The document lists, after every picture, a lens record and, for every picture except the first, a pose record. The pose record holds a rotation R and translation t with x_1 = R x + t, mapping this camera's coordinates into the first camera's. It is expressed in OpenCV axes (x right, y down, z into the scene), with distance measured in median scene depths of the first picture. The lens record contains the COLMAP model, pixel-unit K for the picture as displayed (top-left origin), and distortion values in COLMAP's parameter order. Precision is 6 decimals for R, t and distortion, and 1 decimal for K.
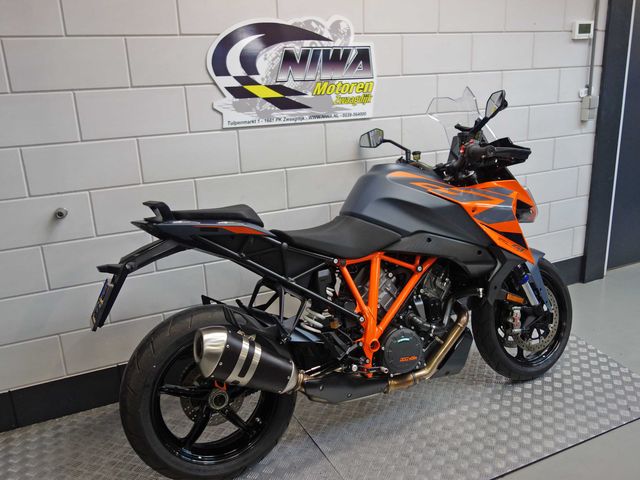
lens RADIAL K [[524.3, 0, 320.0], [0, 524.3, 240.0], [0, 0, 1]] dist [0.000413, 0.000122]
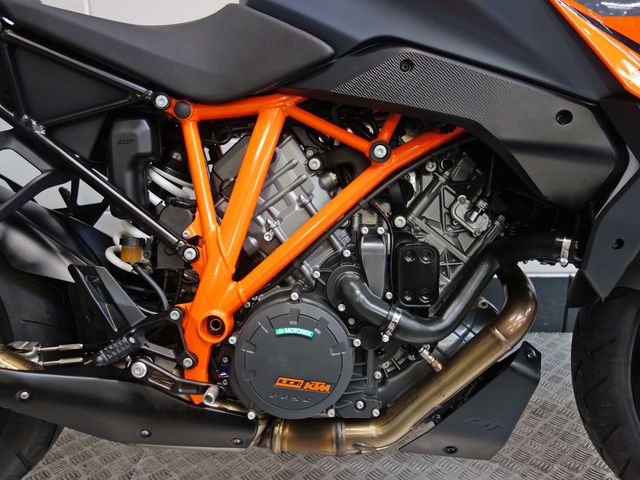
lens RADIAL K [[561.0, 0, 320.0], [0, 561.0, 240.0], [0, 0, 1]] dist [-0.005573, -0.001752]
pose [[0.899514, 0.162660, -0.405484, 0.322834], [-0.145738, 0.986663, 0.072500, 0.093890], [0.411869, -0.006120, 0.911223, 0.639304]]
